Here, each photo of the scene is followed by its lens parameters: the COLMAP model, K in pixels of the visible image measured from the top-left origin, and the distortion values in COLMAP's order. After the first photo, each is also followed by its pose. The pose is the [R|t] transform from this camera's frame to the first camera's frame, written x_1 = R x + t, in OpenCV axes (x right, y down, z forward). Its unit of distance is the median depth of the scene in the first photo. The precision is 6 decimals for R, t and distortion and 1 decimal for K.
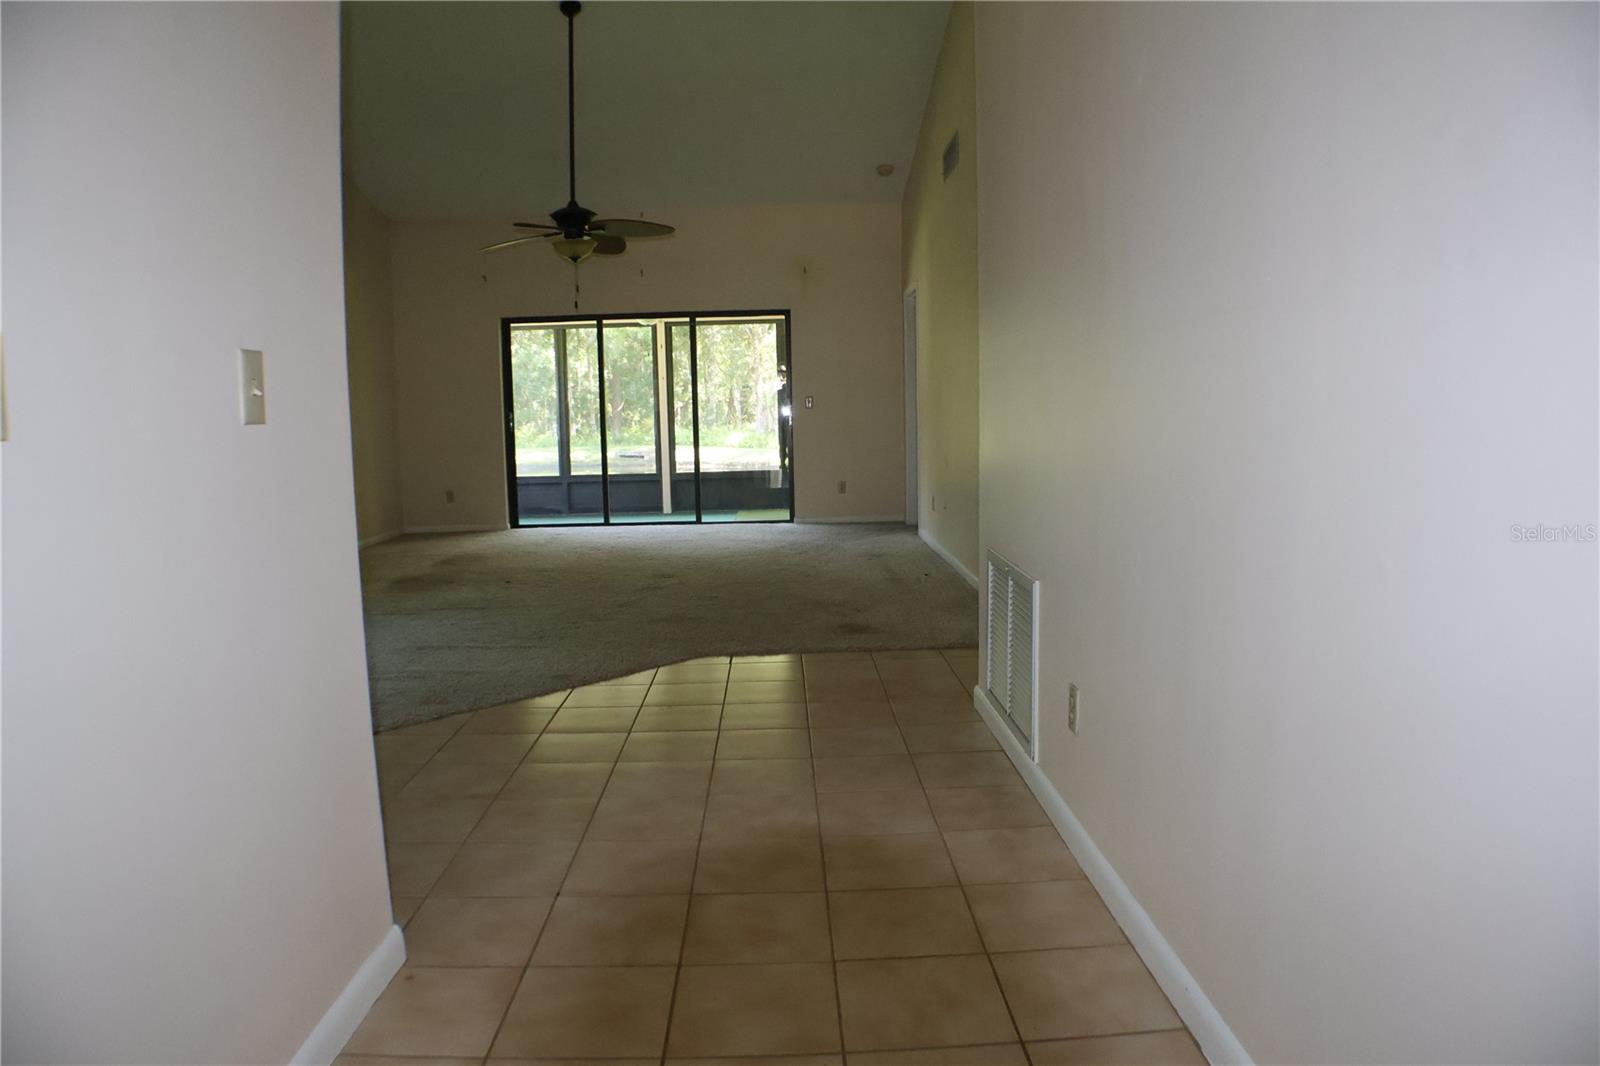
lens RADIAL K [[1027.7, 0, 800.0], [0, 1027.7, 533.0], [0, 0, 1]] dist [-0.137054, 0.007128]
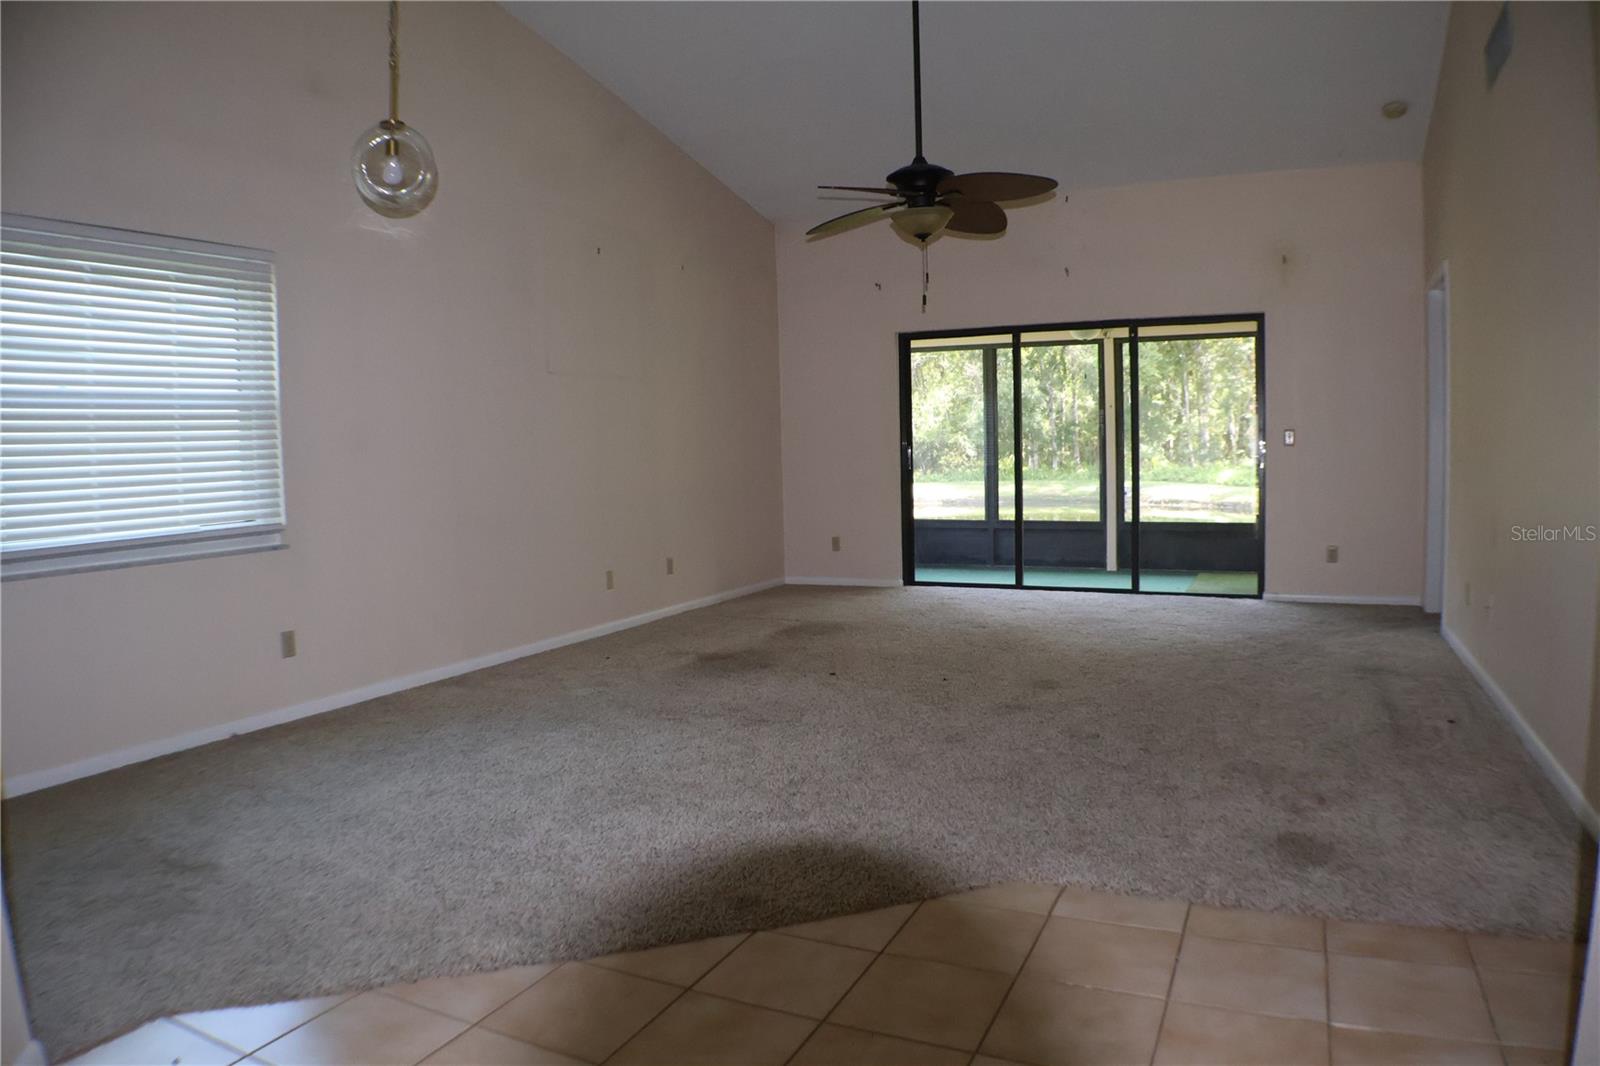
lens RADIAL K [[1027.7, 0, 800.0], [0, 1027.7, 533.0], [0, 0, 1]] dist [-0.137054, 0.007128]
pose [[0.891077, 0.037666, -0.452287, 0.020665], [-0.051857, 0.998473, -0.019014, -0.026732], [0.450880, 0.040397, 0.891670, 0.204138]]
